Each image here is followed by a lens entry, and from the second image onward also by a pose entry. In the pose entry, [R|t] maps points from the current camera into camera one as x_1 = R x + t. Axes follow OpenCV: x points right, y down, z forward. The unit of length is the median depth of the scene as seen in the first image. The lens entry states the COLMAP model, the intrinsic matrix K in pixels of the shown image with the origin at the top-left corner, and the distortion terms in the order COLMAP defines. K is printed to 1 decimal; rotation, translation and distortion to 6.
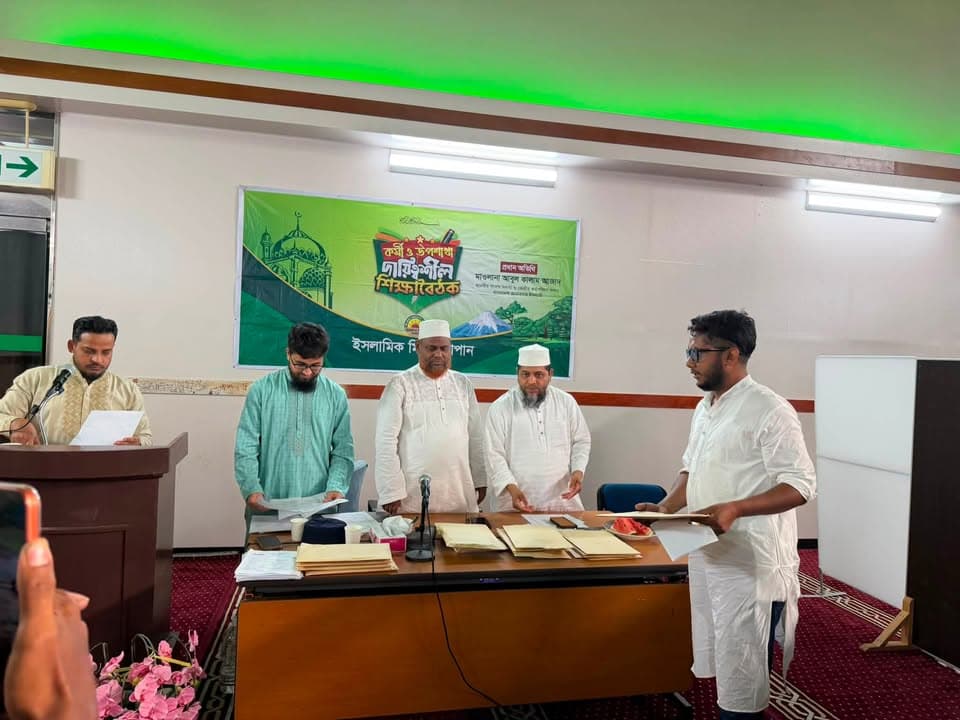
lens RADIAL K [[648.4, 0, 478.3], [0, 648.4, 369.9], [0, 0, 1]] dist [0.077123, -0.091650]
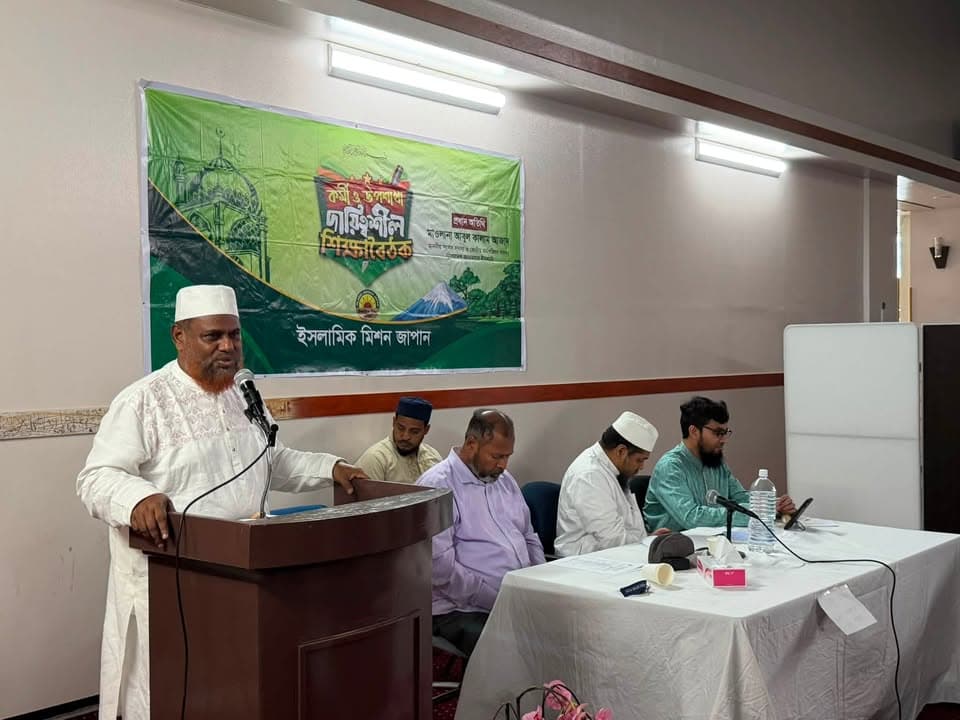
lens RADIAL K [[1073.2, 0, 480.0], [0, 1073.2, 360.0], [0, 0, 1]] dist [0.162102, -0.480077]
pose [[0.803061, -0.057377, 0.593129, -0.682490], [0.054311, 0.998258, 0.023033, -0.029758], [-0.593417, 0.013717, 0.804778, 0.018067]]
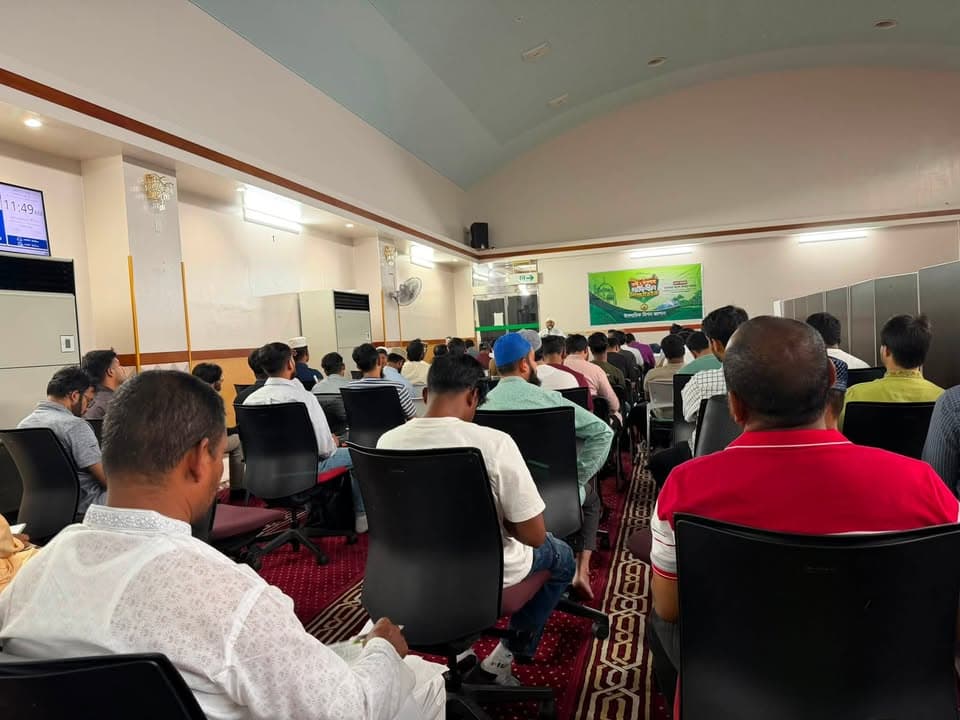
lens RADIAL K [[648.4, 0, 478.3], [0, 648.4, 369.9], [0, 0, 1]] dist [0.077123, -0.091650]
pose [[0.878363, -0.071209, -0.472660, 0.642761], [0.089234, 0.995885, 0.015791, 0.105495], [0.469590, -0.056048, 0.881104, -2.072002]]
